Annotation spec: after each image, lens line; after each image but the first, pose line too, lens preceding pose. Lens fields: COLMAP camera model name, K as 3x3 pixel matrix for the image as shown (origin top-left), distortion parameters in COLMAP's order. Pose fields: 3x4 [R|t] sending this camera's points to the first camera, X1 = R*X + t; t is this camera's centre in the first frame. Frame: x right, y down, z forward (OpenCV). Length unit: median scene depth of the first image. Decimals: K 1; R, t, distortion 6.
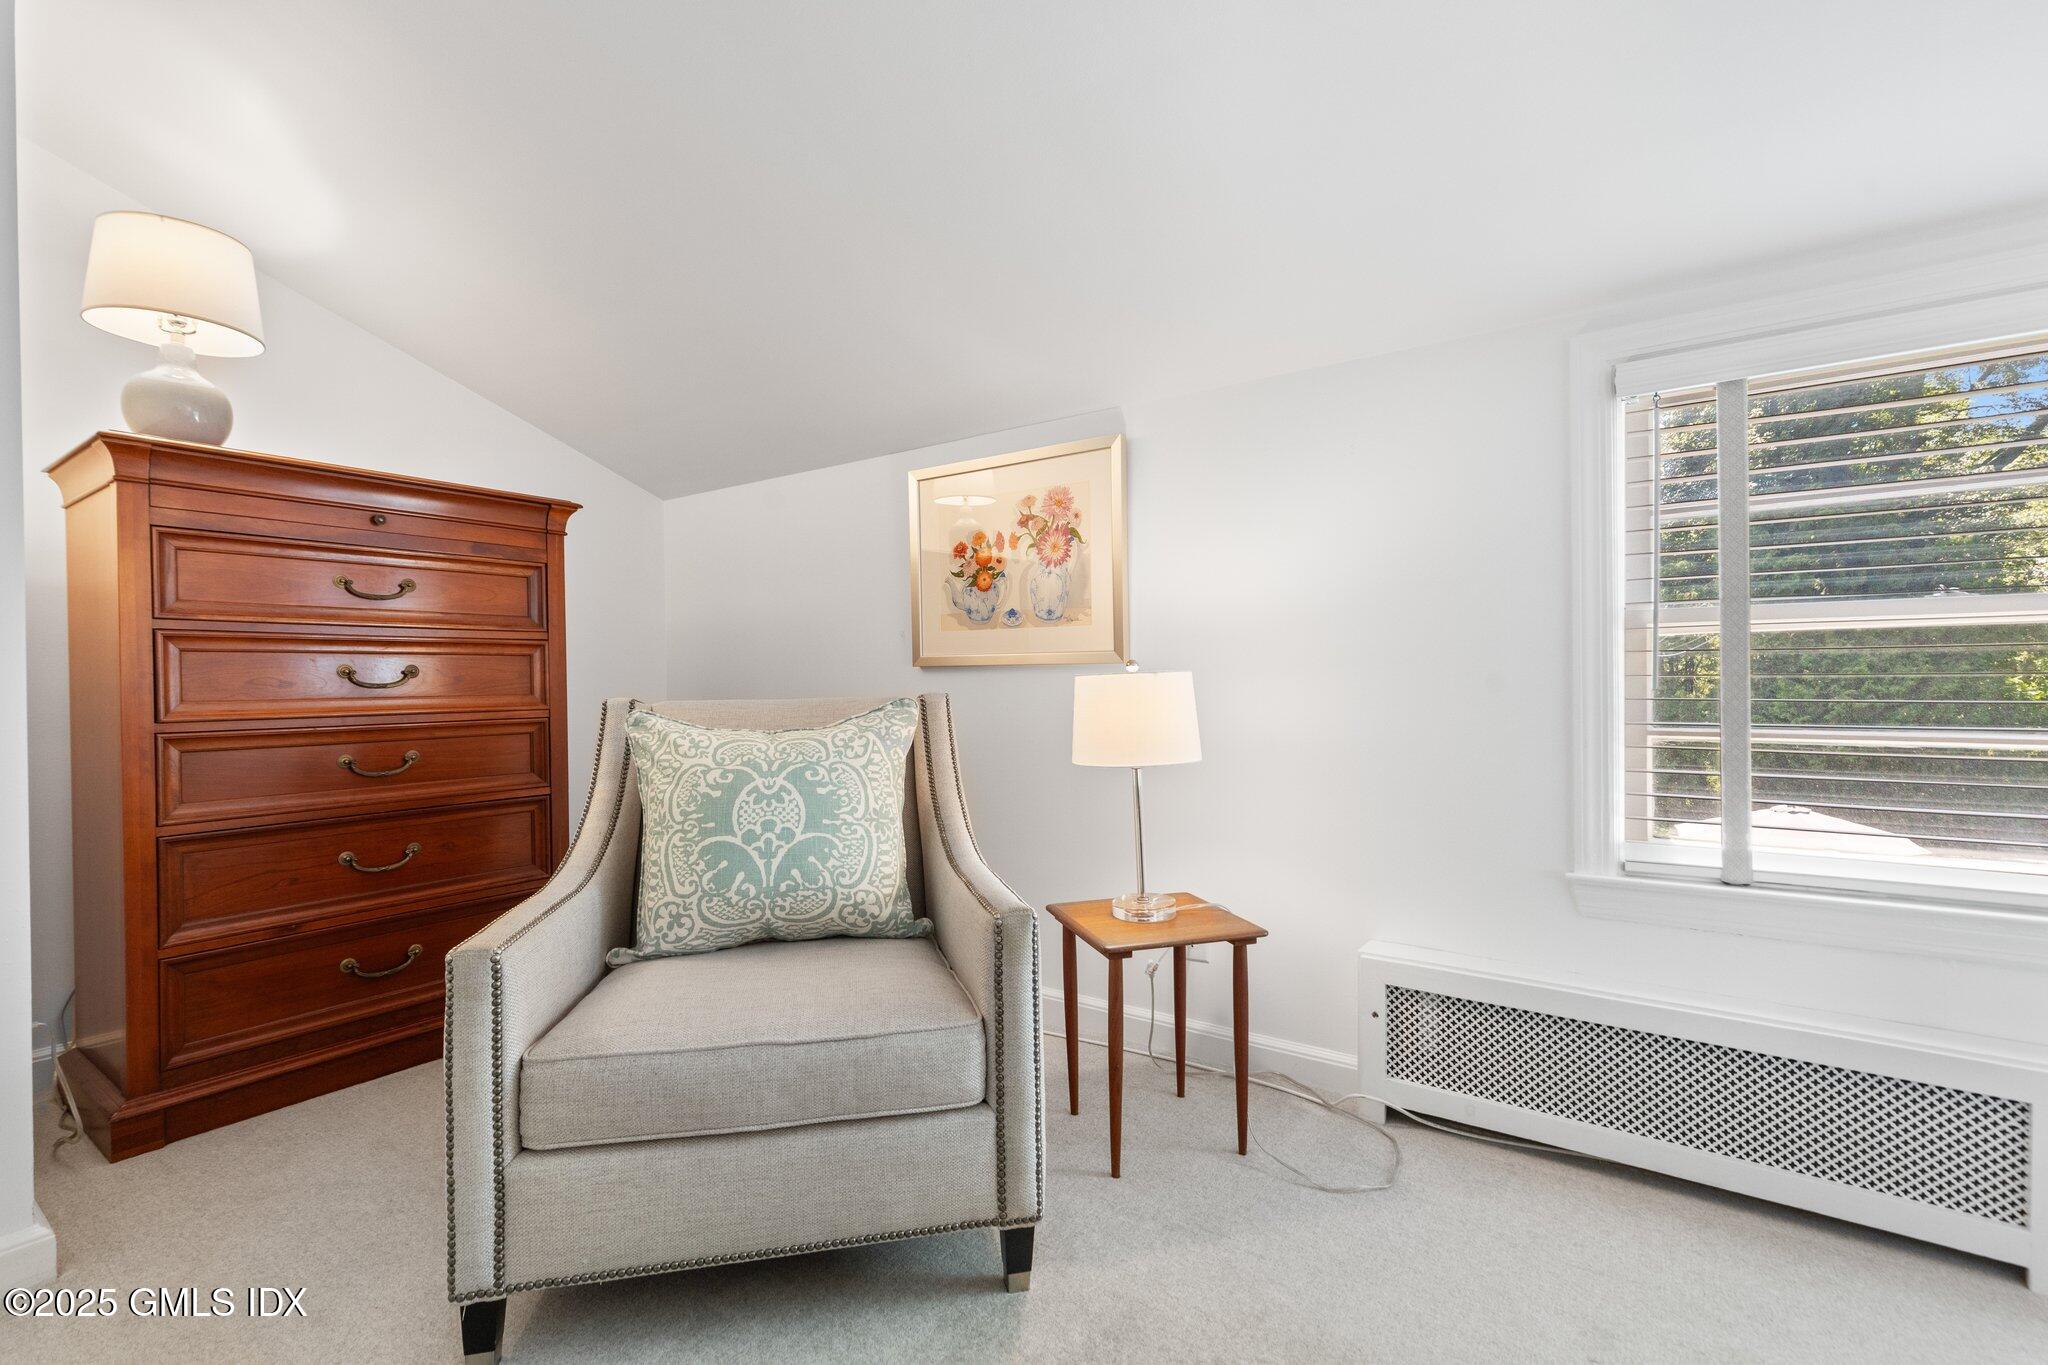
lens RADIAL K [[937.3, 0, 1032.6], [0, 937.3, 677.0], [0, 0, 1]] dist [0.012649, 0.000428]
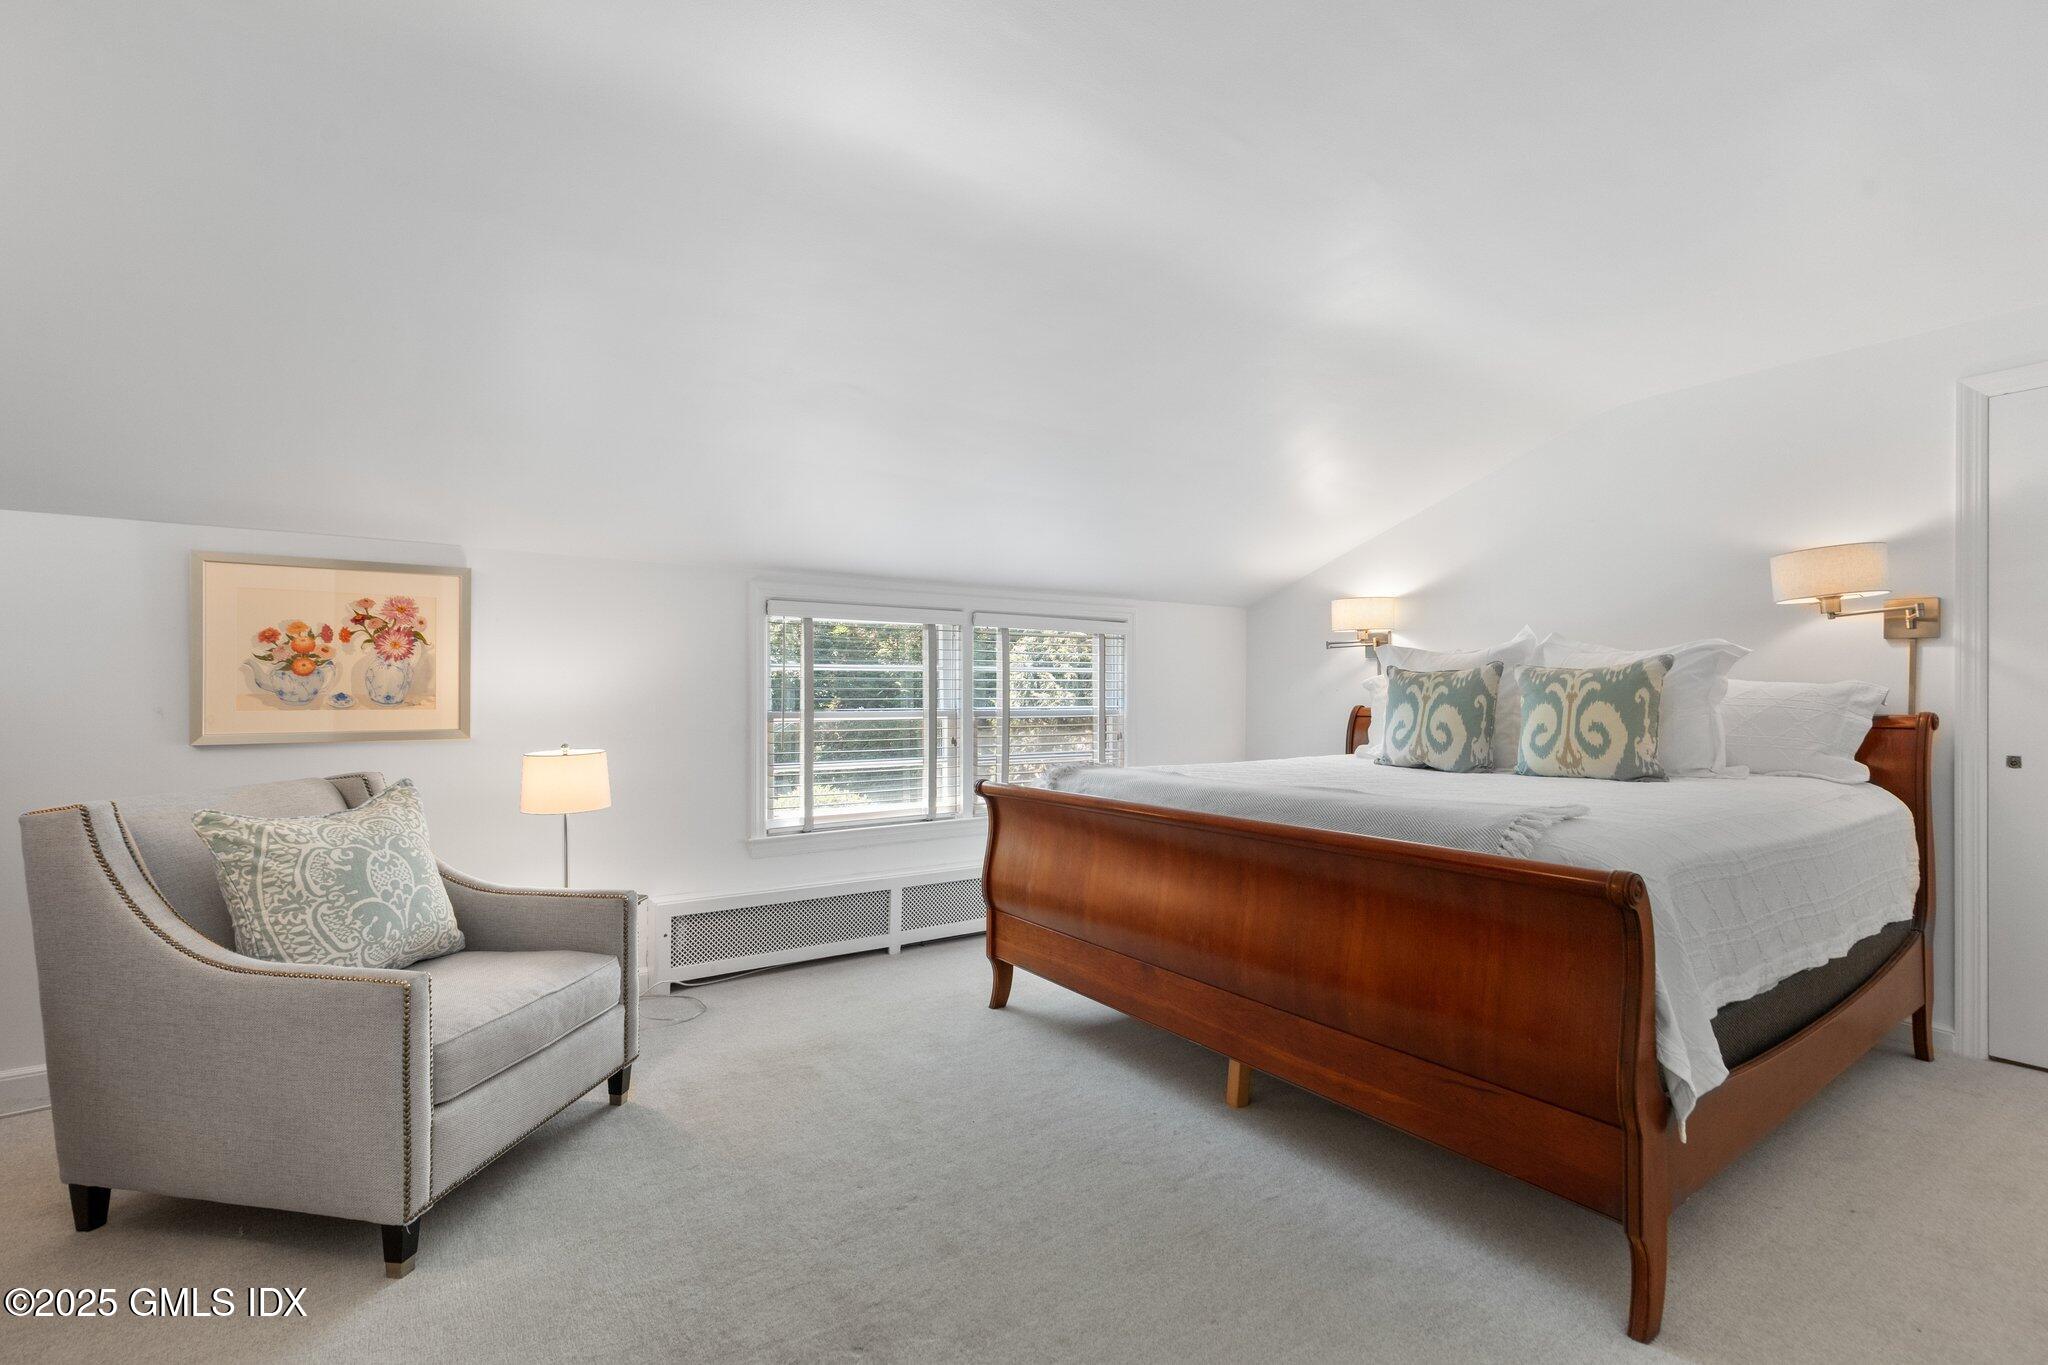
lens RADIAL K [[937.3, 0, 1027.4], [0, 937.3, 687.3], [0, 0, 1]] dist [0.012649, 0.000428]
pose [[0.341300, 0.013657, 0.939855, -0.863575], [-0.011398, 0.999881, -0.010390, -0.080958], [-0.939885, -0.007166, 0.341415, -0.199546]]
